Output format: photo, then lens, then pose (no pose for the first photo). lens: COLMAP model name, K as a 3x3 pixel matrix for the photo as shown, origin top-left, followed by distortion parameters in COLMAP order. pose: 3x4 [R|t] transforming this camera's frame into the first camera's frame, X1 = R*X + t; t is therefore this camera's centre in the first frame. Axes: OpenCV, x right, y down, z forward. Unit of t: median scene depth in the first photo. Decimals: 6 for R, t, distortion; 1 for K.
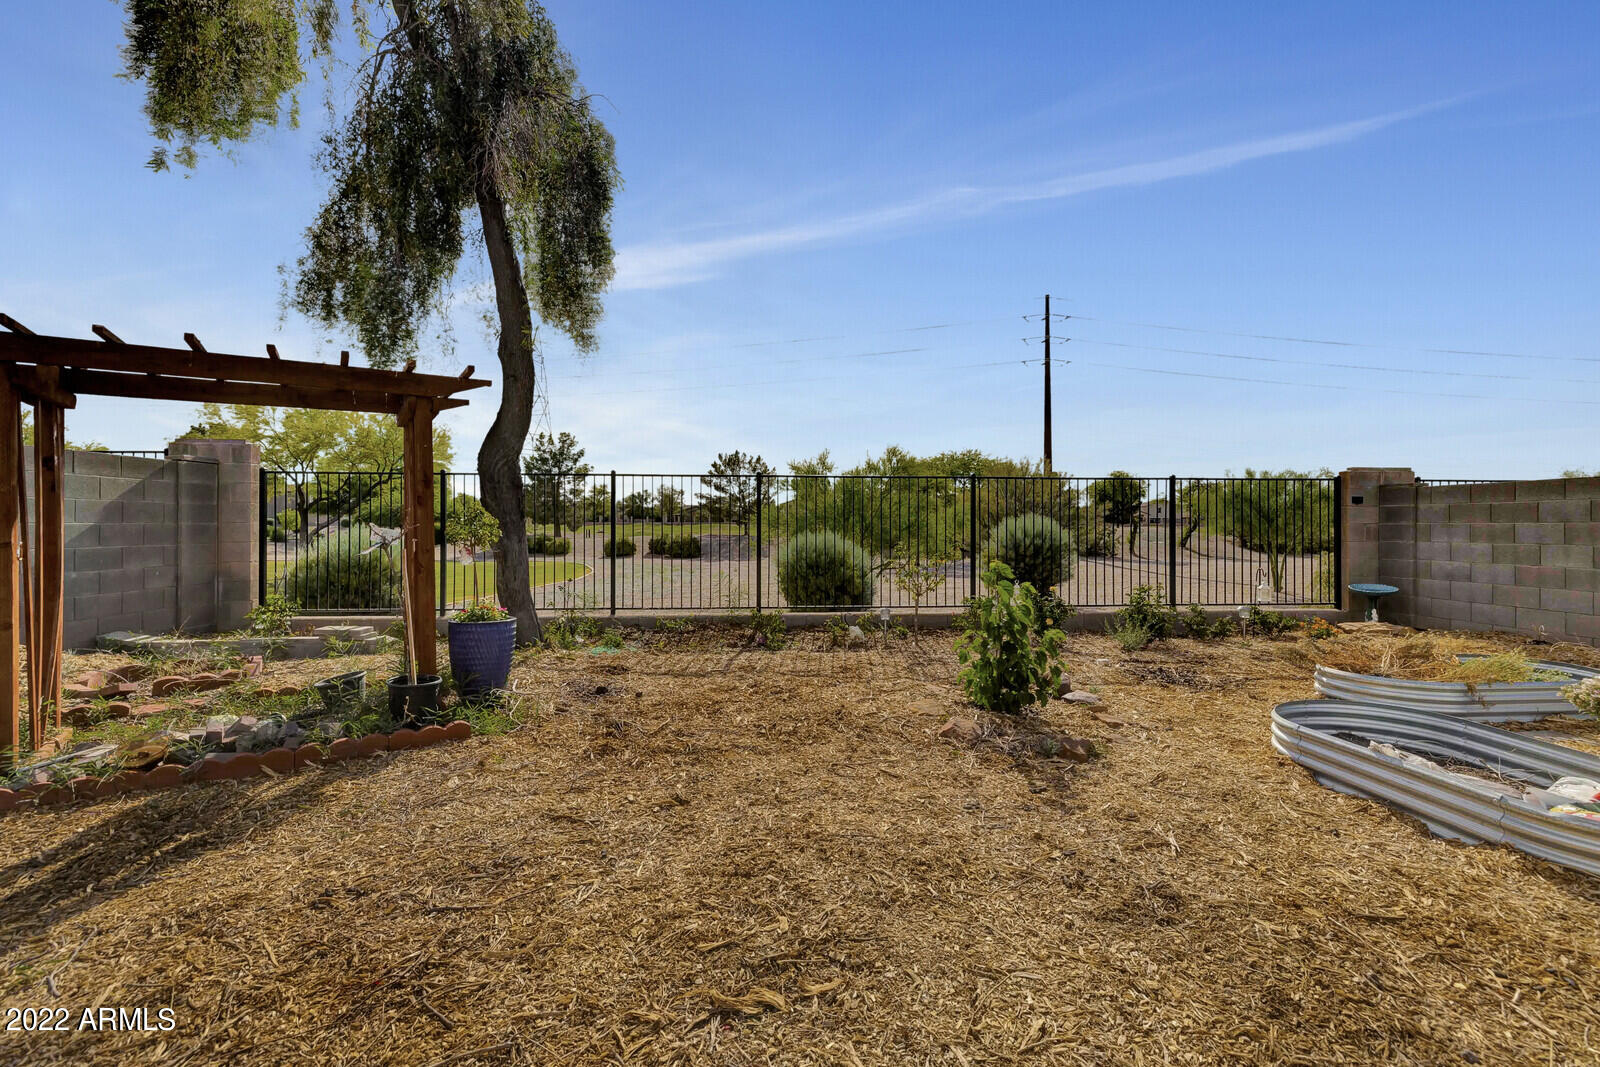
lens RADIAL K [[666.8, 0, 802.8], [0, 666.8, 523.6], [0, 0, 1]] dist [0.002114, 0.000127]
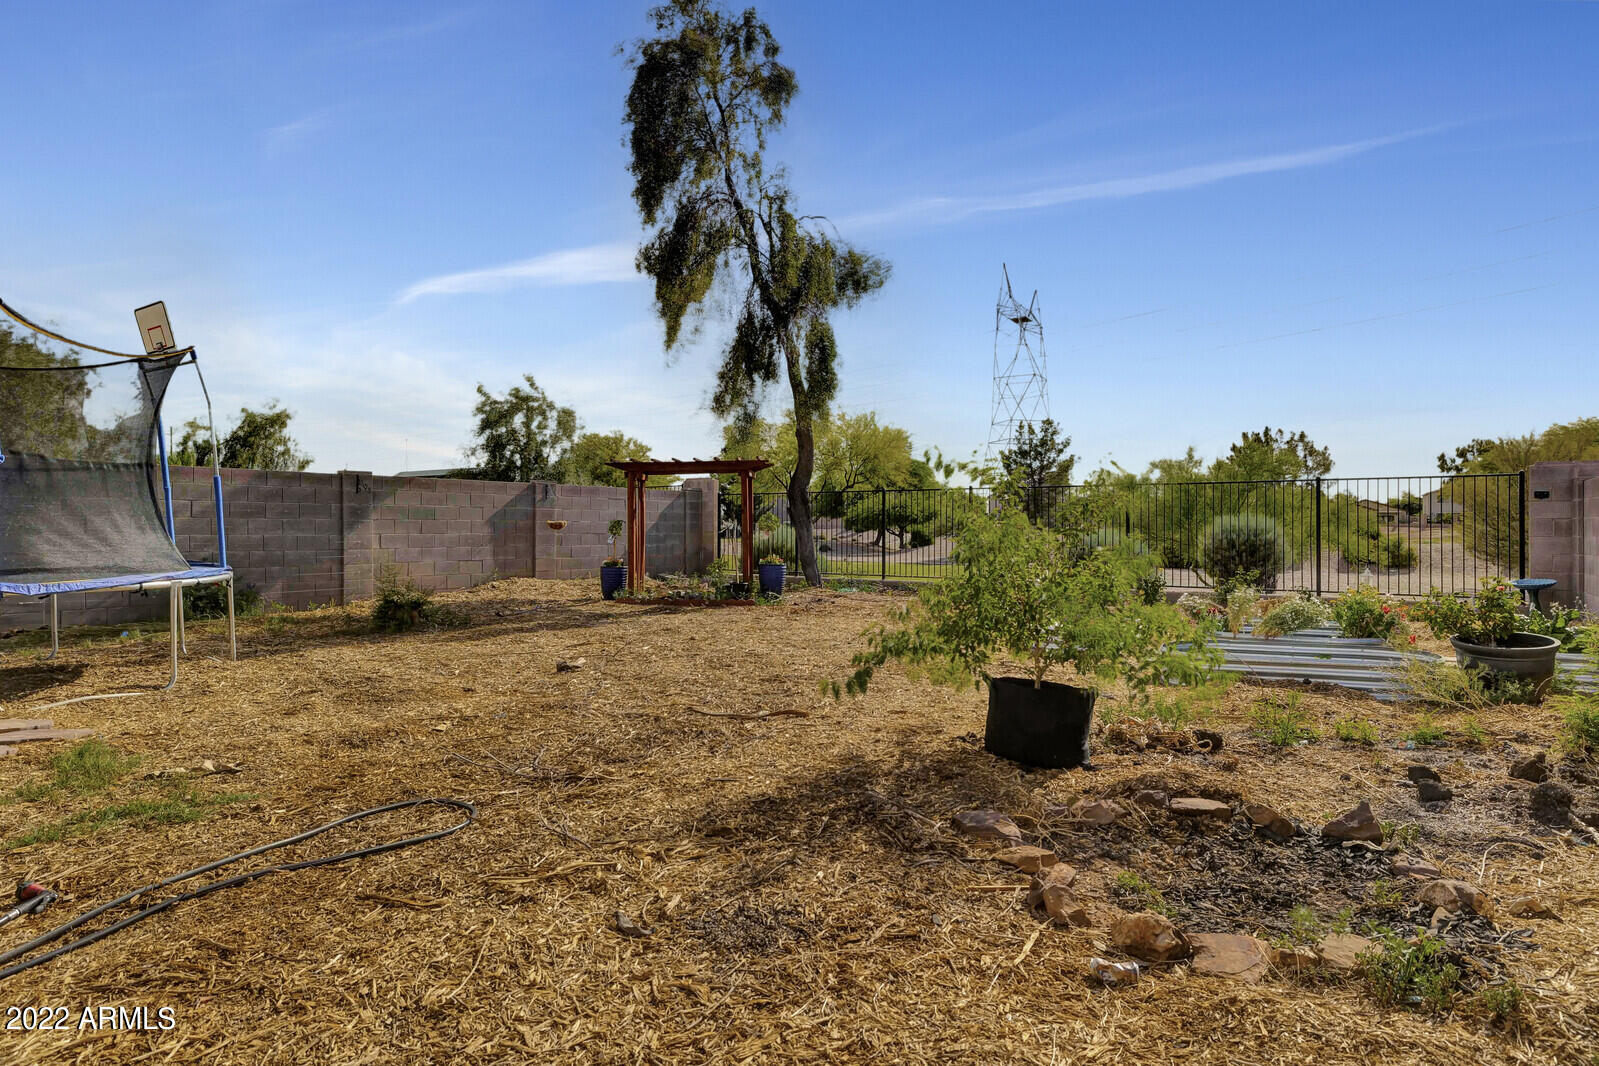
lens RADIAL K [[942.9, 0, 799.9], [0, 942.9, 533.3], [0, 0, 1]] dist [0.006995, 0.001151]
pose [[0.775404, 0.003760, -0.631455, 0.446751], [0.000043, 0.999982, 0.006008, 0.006744], [0.631466, -0.004686, 0.775390, -0.389322]]
